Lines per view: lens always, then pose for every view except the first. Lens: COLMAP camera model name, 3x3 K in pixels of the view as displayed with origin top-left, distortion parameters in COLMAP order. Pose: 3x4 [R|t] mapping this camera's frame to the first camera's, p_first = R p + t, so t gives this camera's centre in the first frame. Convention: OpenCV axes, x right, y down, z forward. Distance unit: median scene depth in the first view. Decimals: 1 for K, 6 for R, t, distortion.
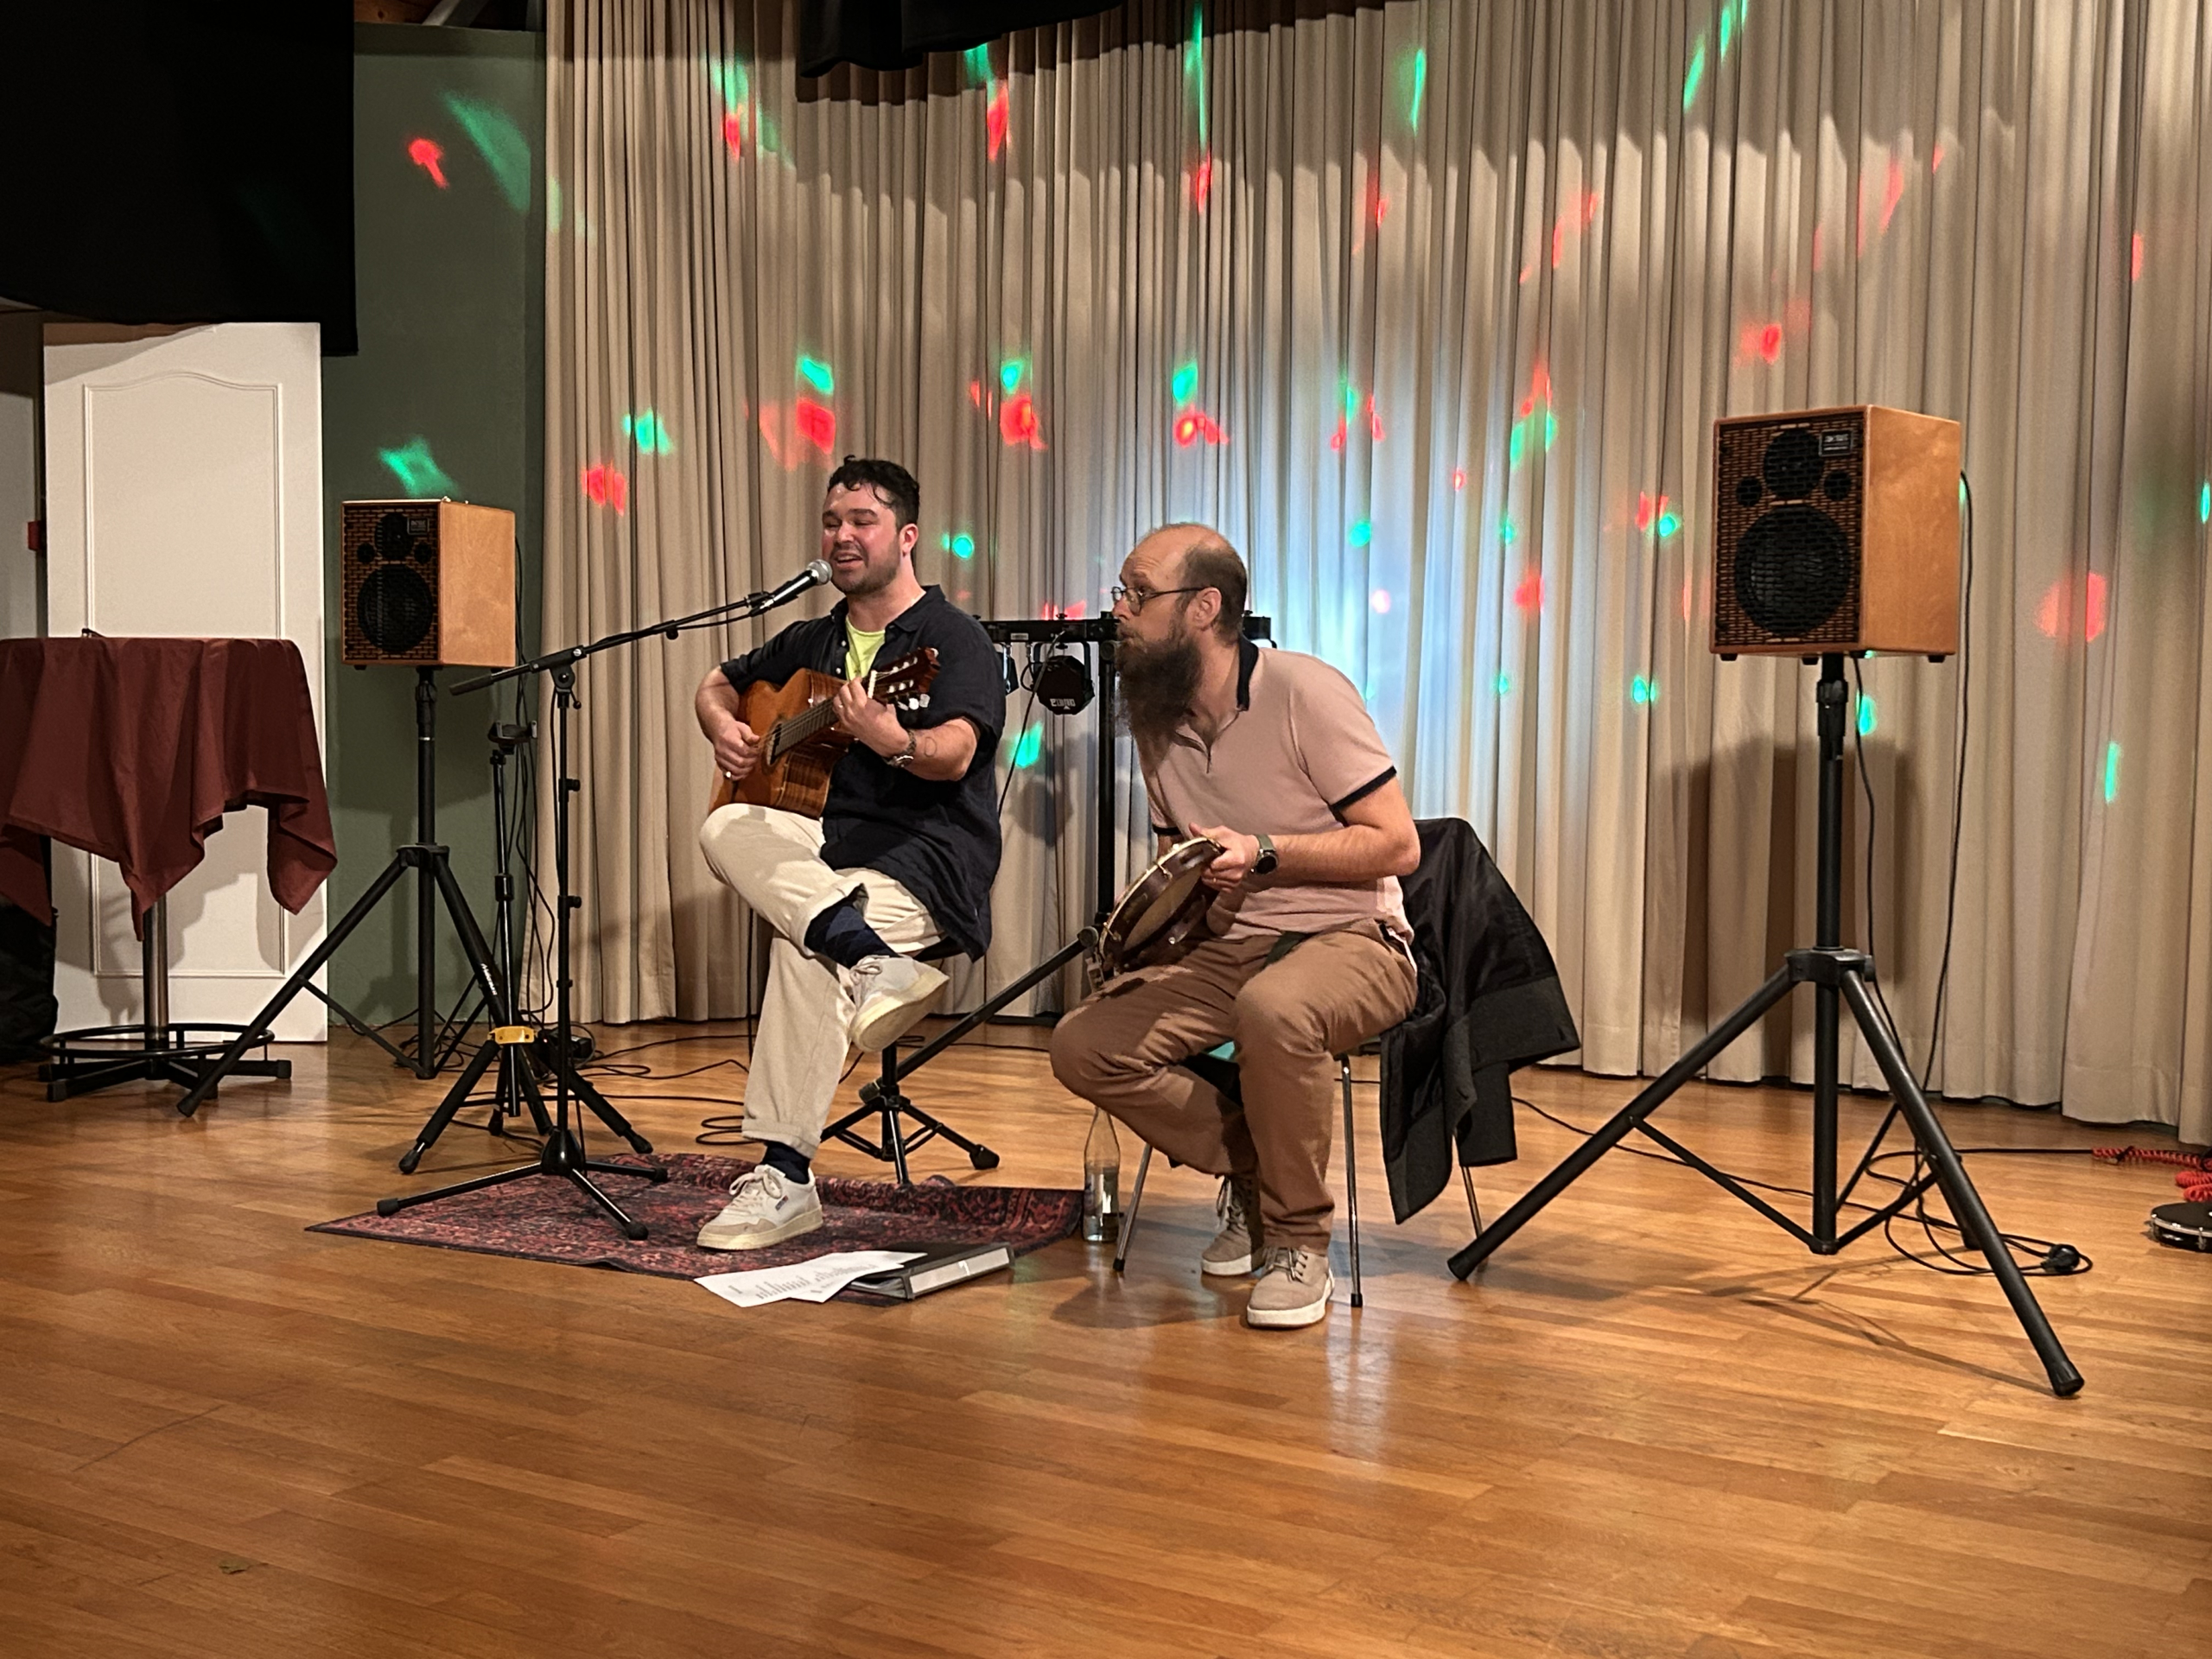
lens RADIAL K [[2528.4, 0, 1111.1], [0, 2528.4, 832.2], [0, 0, 1]] dist [0.075771, 0.000000]
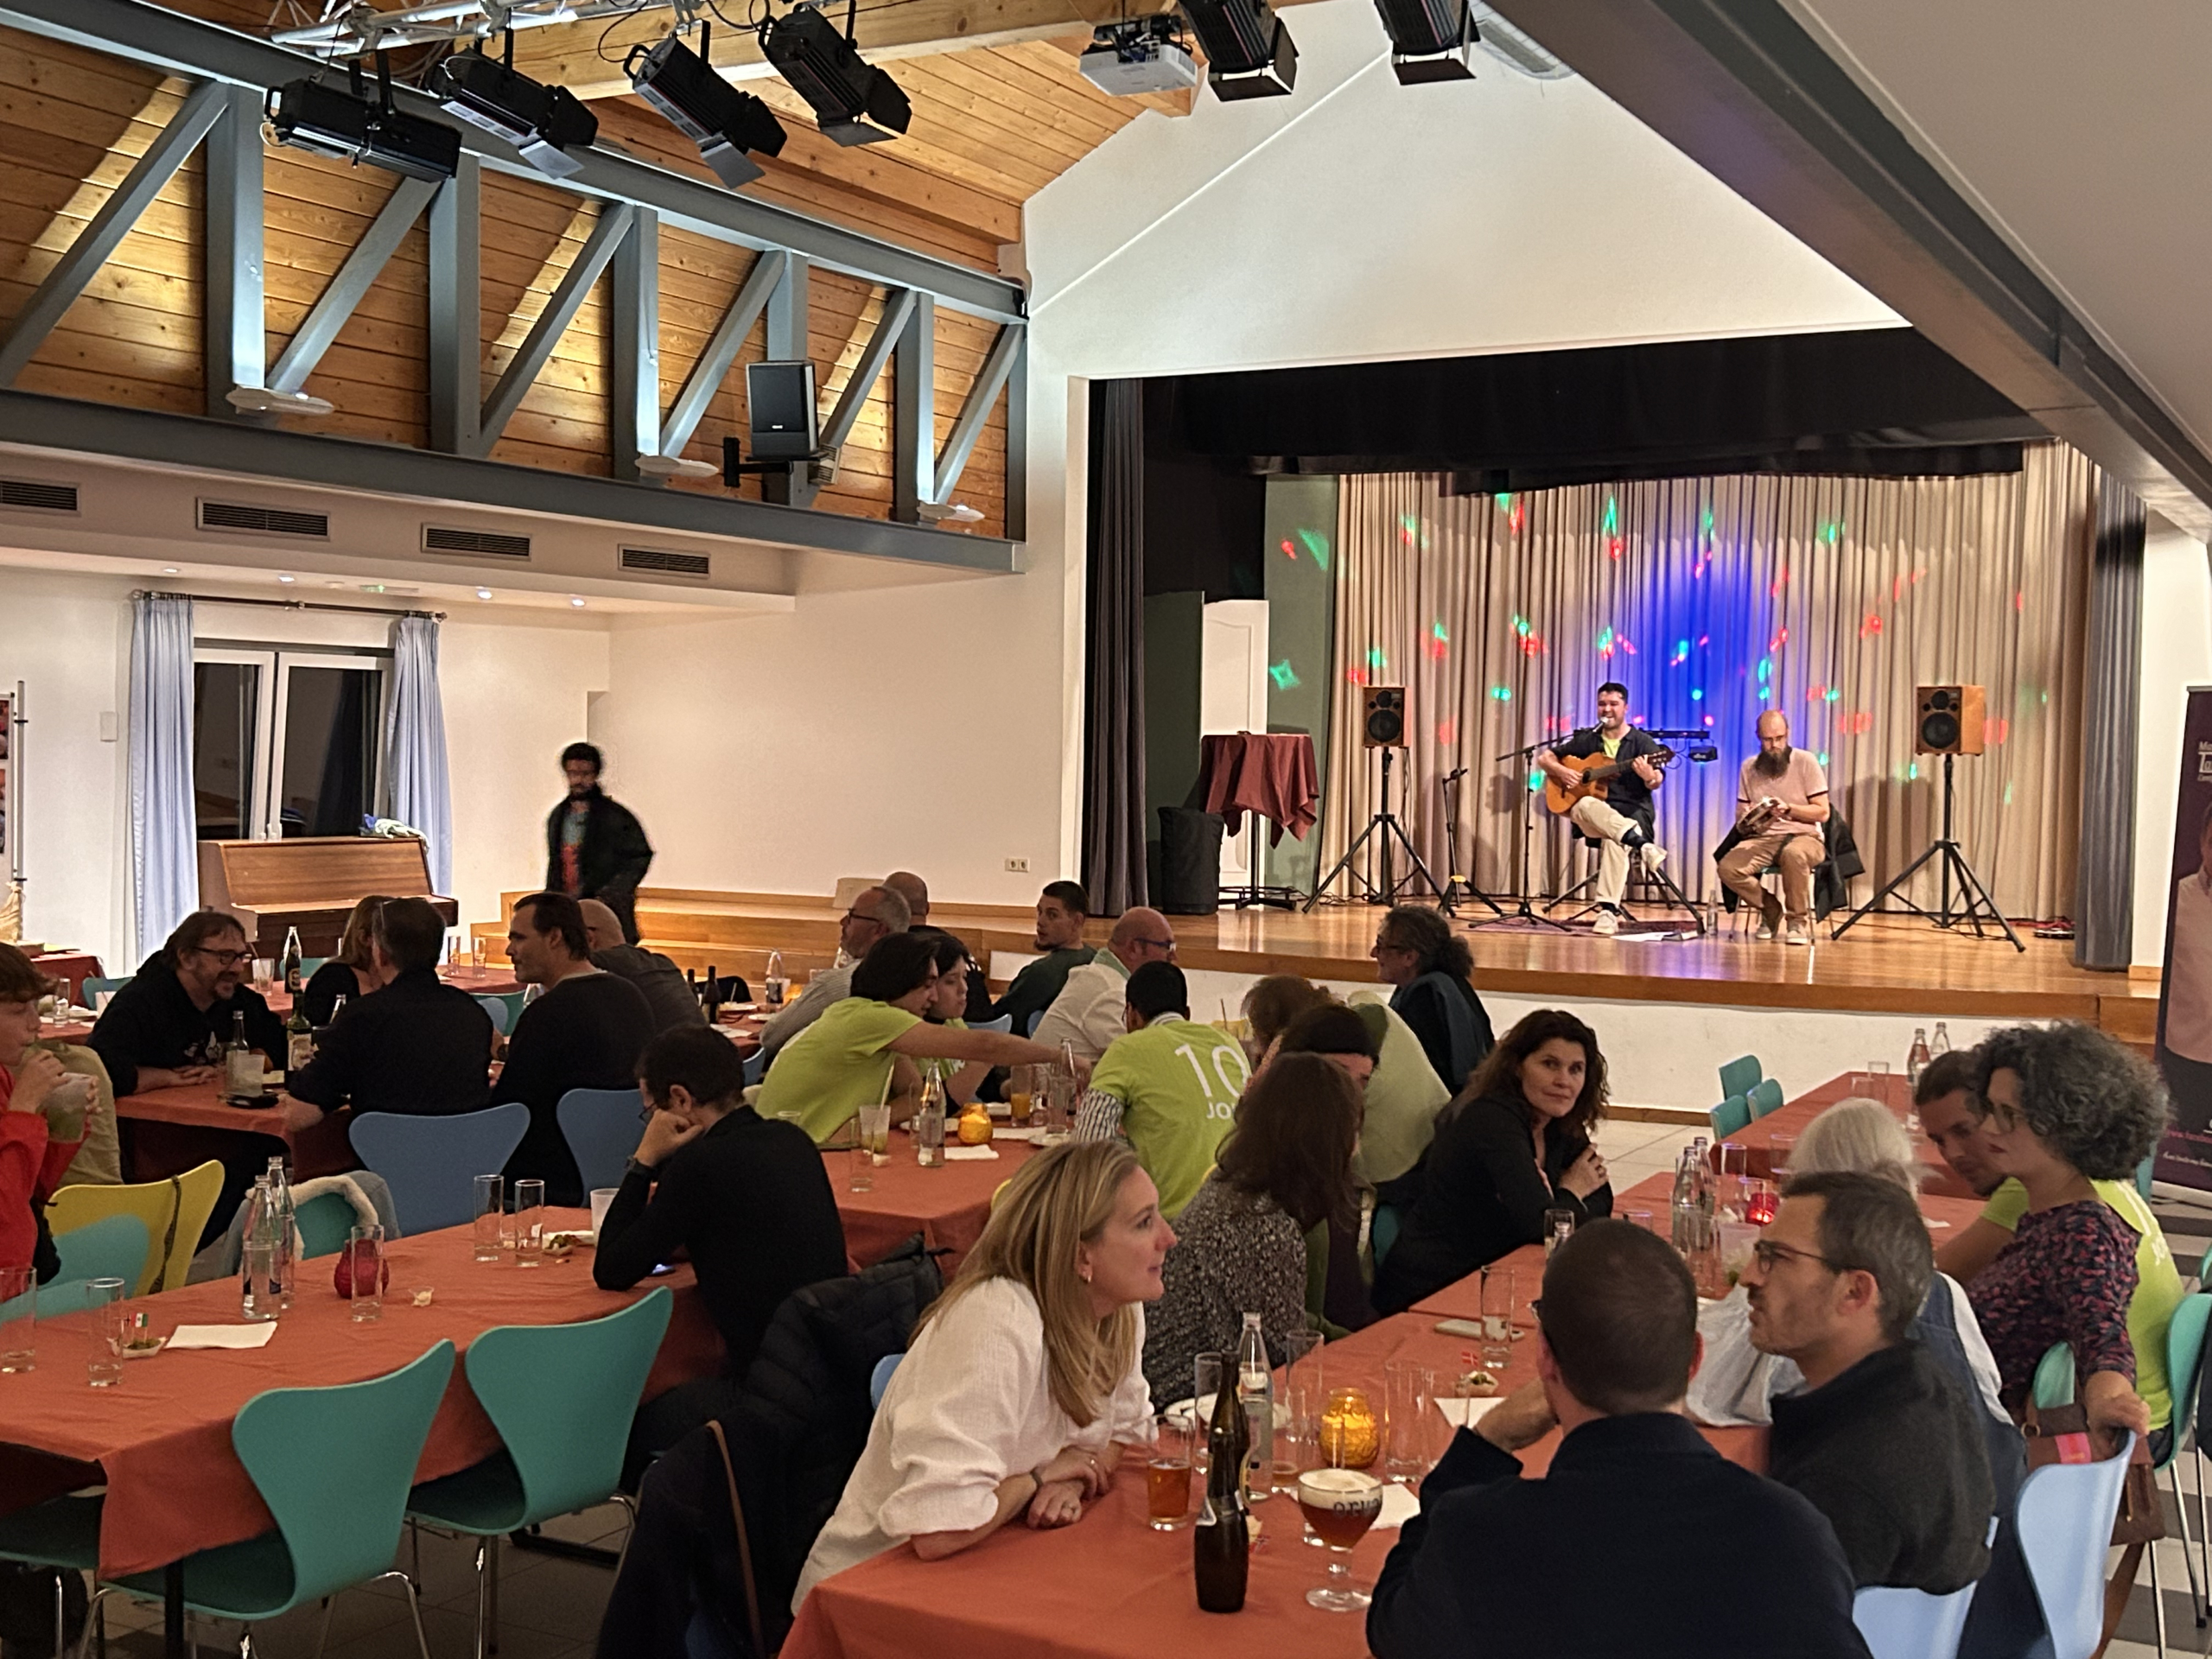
lens RADIAL K [[2528.4, 0, 1108.1], [0, 2528.4, 823.3], [0, 0, 1]] dist [0.075771, 0.000000]
pose [[0.997236, 0.005298, 0.074112, -1.045098], [-0.004116, 0.999862, -0.016081, 0.080091], [-0.074187, 0.015731, 0.997120, -2.223906]]
